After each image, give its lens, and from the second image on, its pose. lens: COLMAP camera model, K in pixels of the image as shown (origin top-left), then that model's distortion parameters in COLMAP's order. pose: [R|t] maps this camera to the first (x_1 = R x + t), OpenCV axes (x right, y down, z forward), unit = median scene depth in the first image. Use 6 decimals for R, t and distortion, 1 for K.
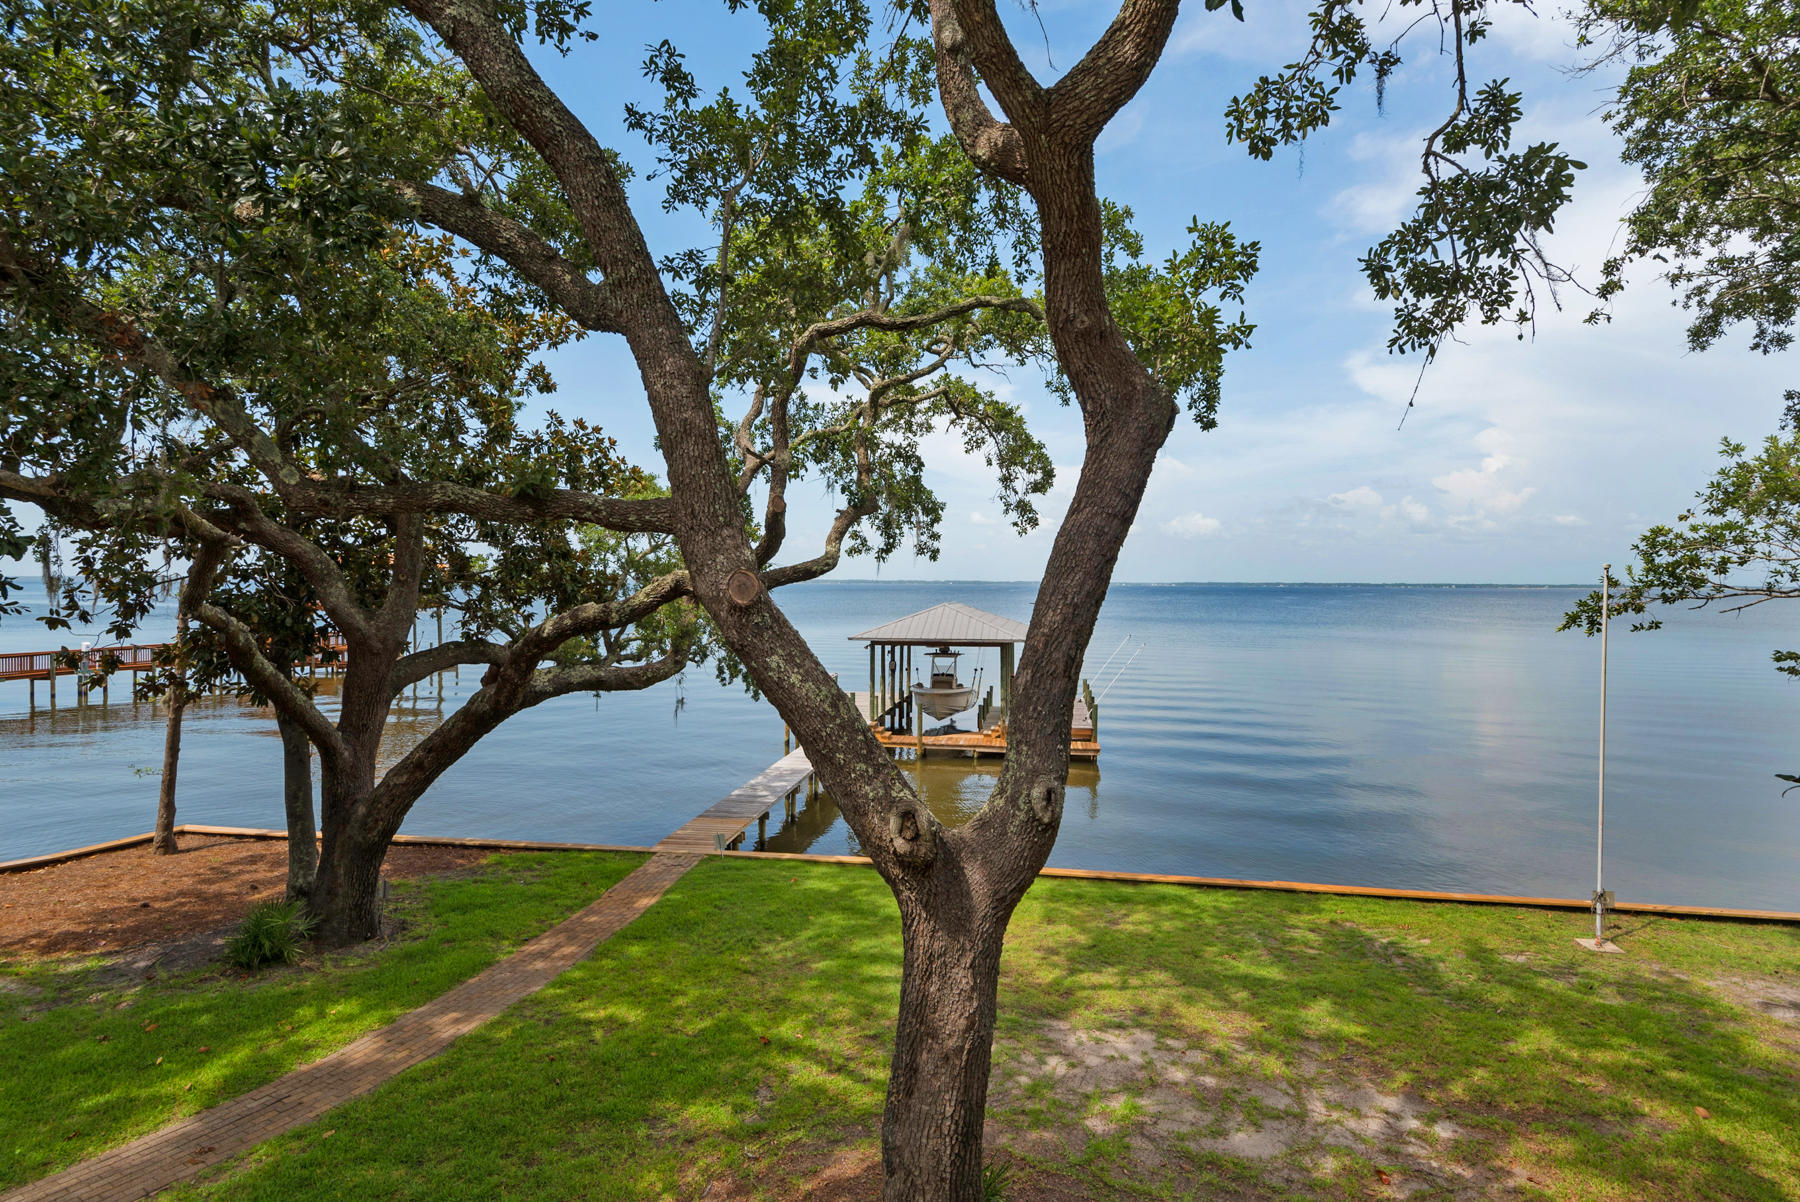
lens RADIAL K [[899.8, 0, 901.4], [0, 899.8, 601.8], [0, 0, 1]] dist [0.036927, -0.023851]
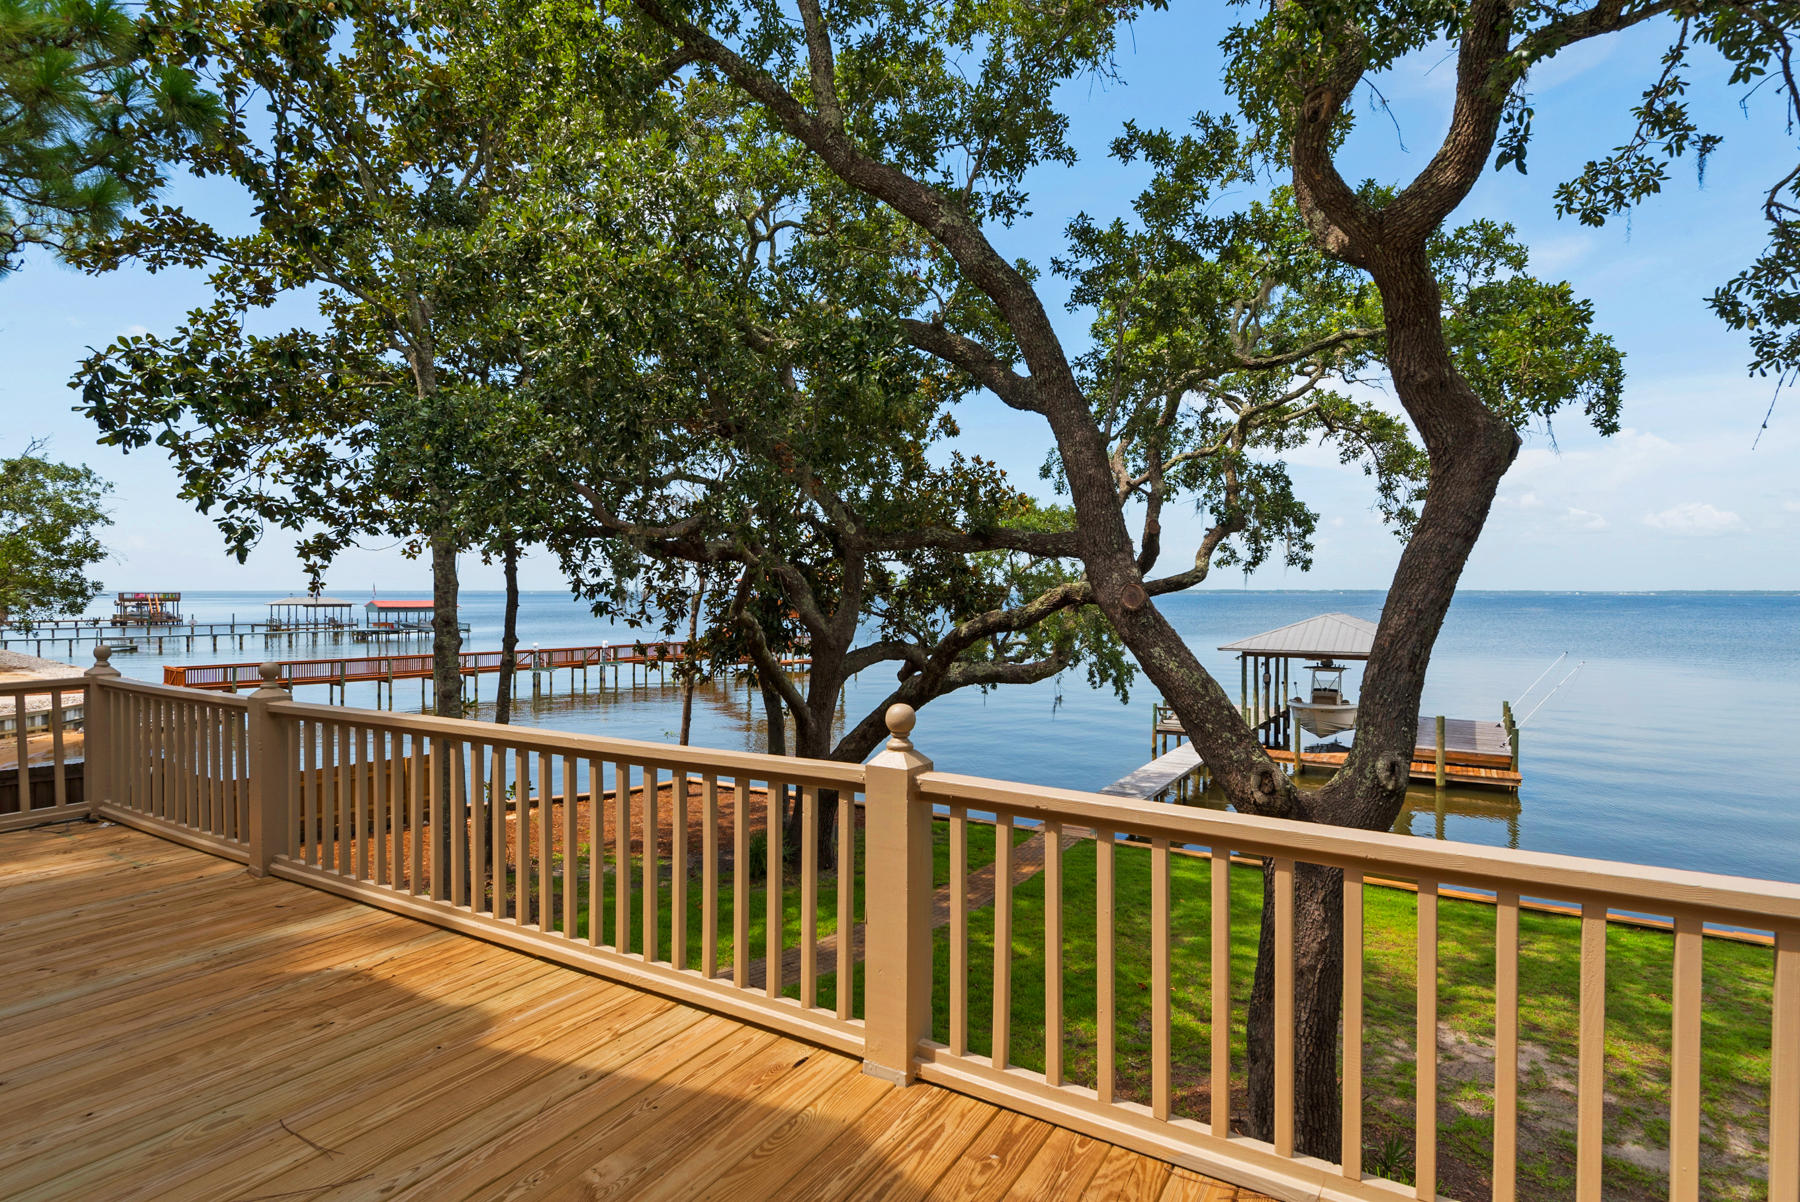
lens RADIAL K [[899.8, 0, 901.4], [0, 899.8, 601.8], [0, 0, 1]] dist [0.036927, -0.023851]
pose [[0.922461, -0.000805, -0.386089, 0.009846], [-0.003757, 0.999932, -0.011061, 0.003162], [0.386071, 0.011654, 0.922395, -0.141048]]
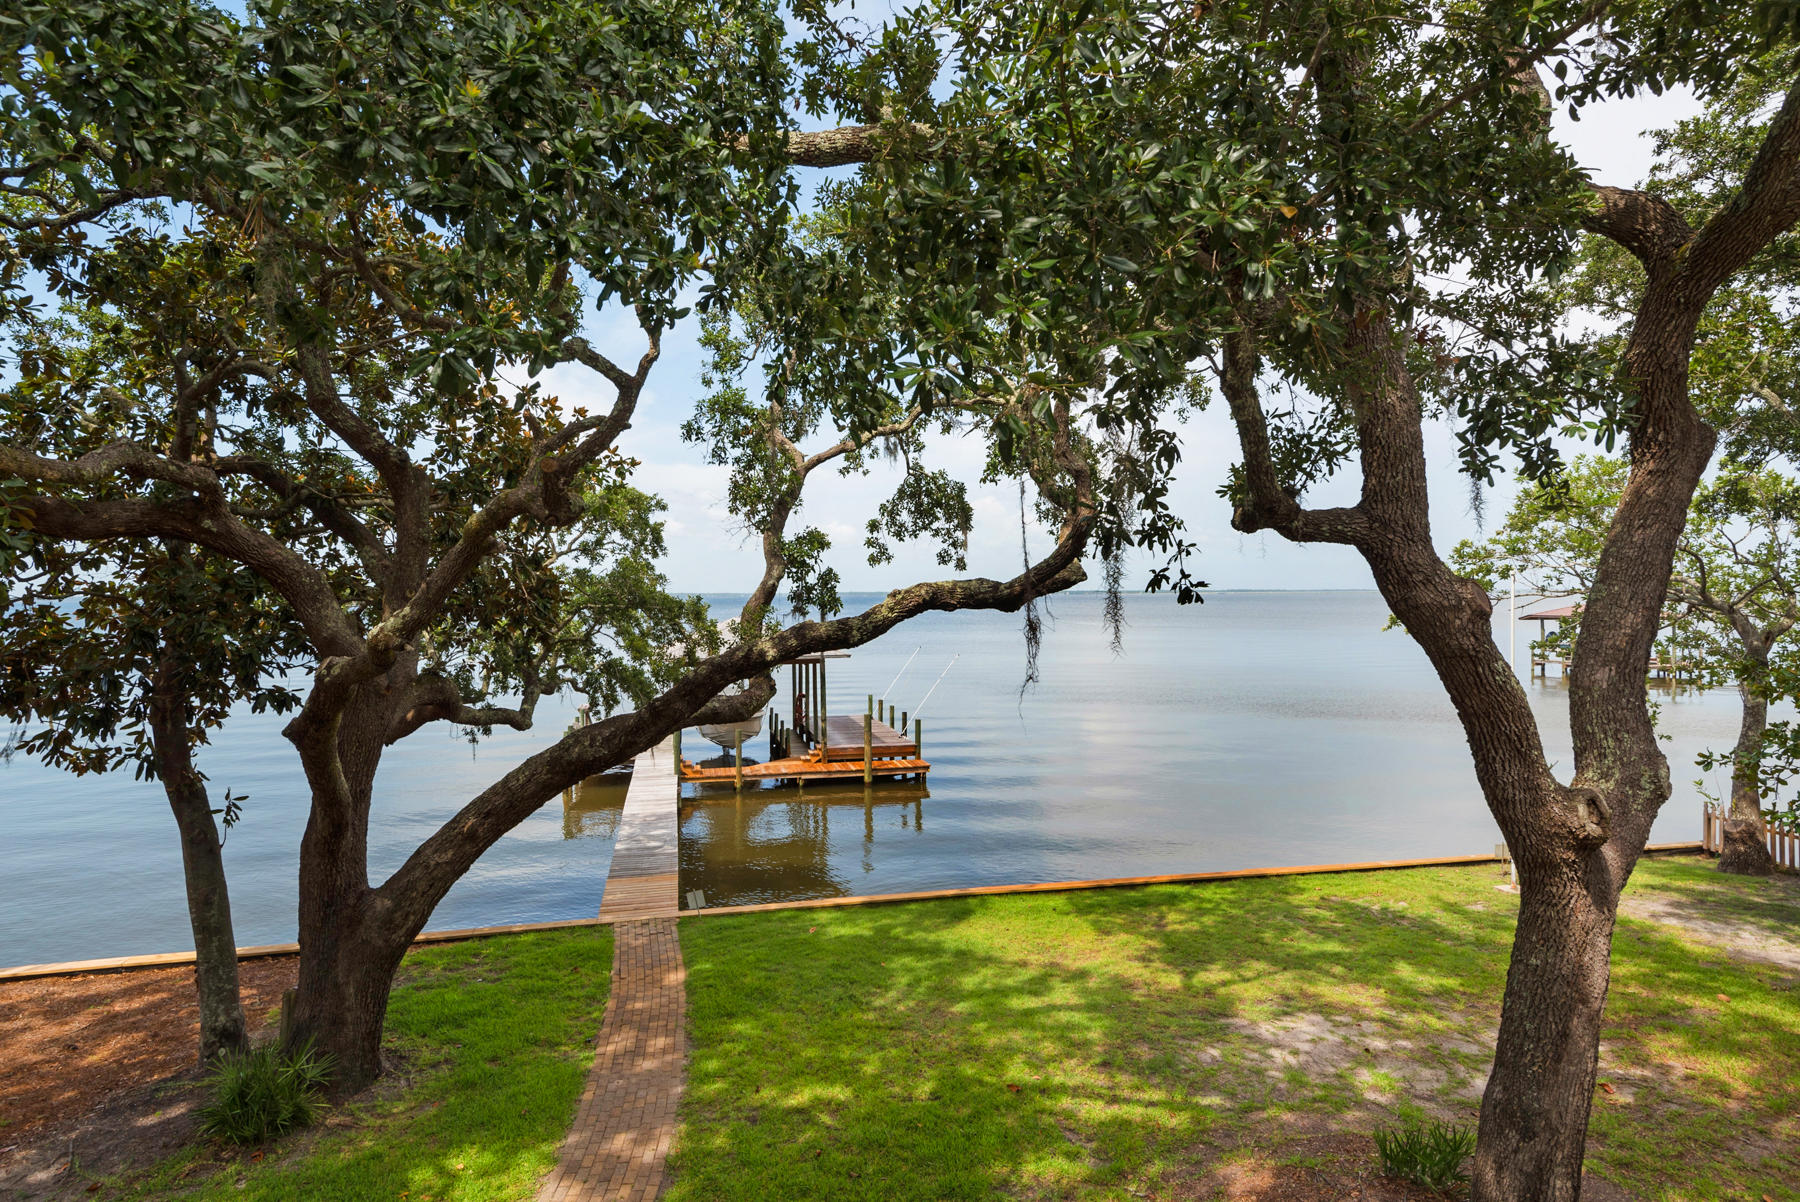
lens RADIAL K [[989.0, 0, 906.3], [0, 989.0, 606.0], [0, 0, 1]] dist [0.041739, -0.021280]
pose [[0.929752, -0.016430, 0.367819, -0.445694], [0.019838, 0.999788, -0.005487, -0.003853], [-0.367651, 0.012399, 0.929881, 0.061877]]
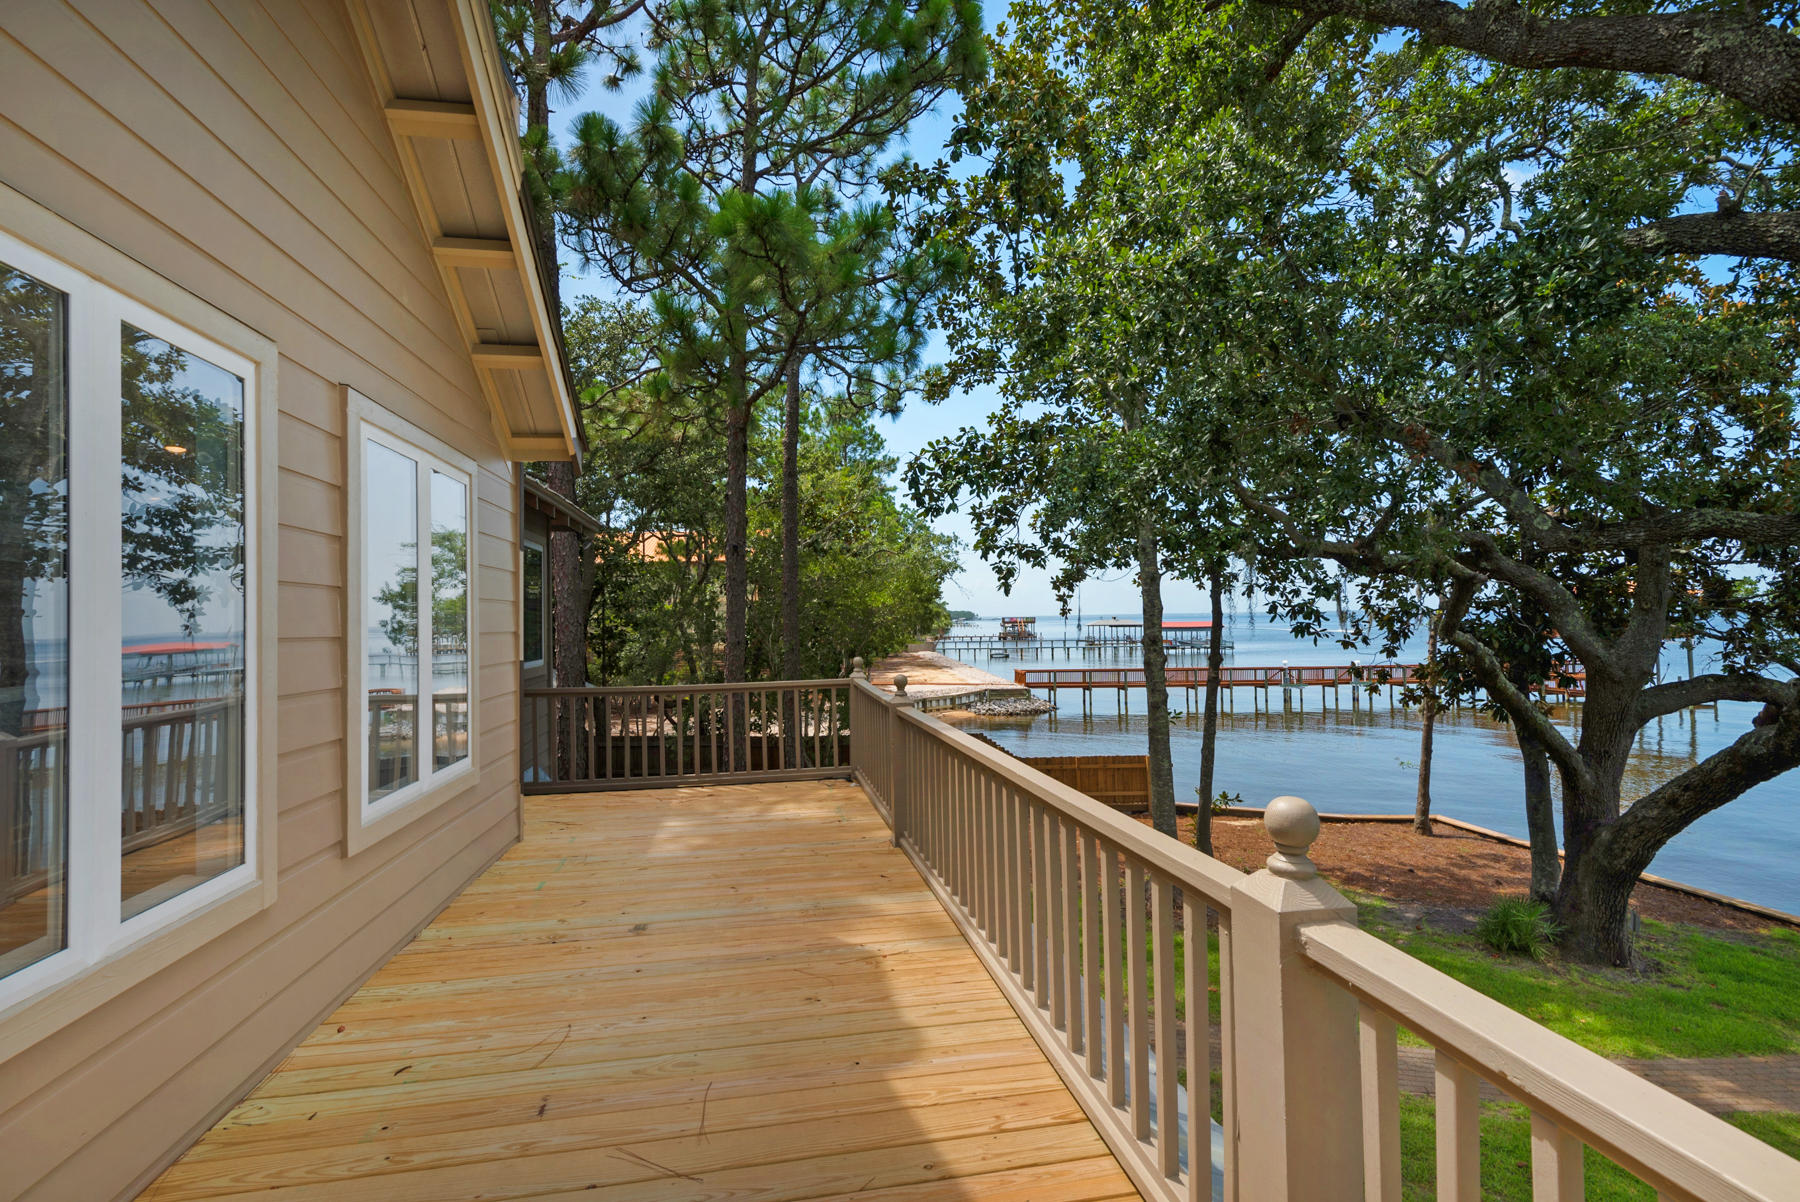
lens RADIAL K [[809.4, 0, 898.3], [0, 809.4, 599.9], [0, 0, 1]] dist [0.023746, -0.012878]
pose [[0.326151, -0.031832, -0.944782, 0.019569], [-0.003655, 0.999383, -0.034934, 0.000802], [0.945311, 0.014847, 0.325833, -0.046033]]
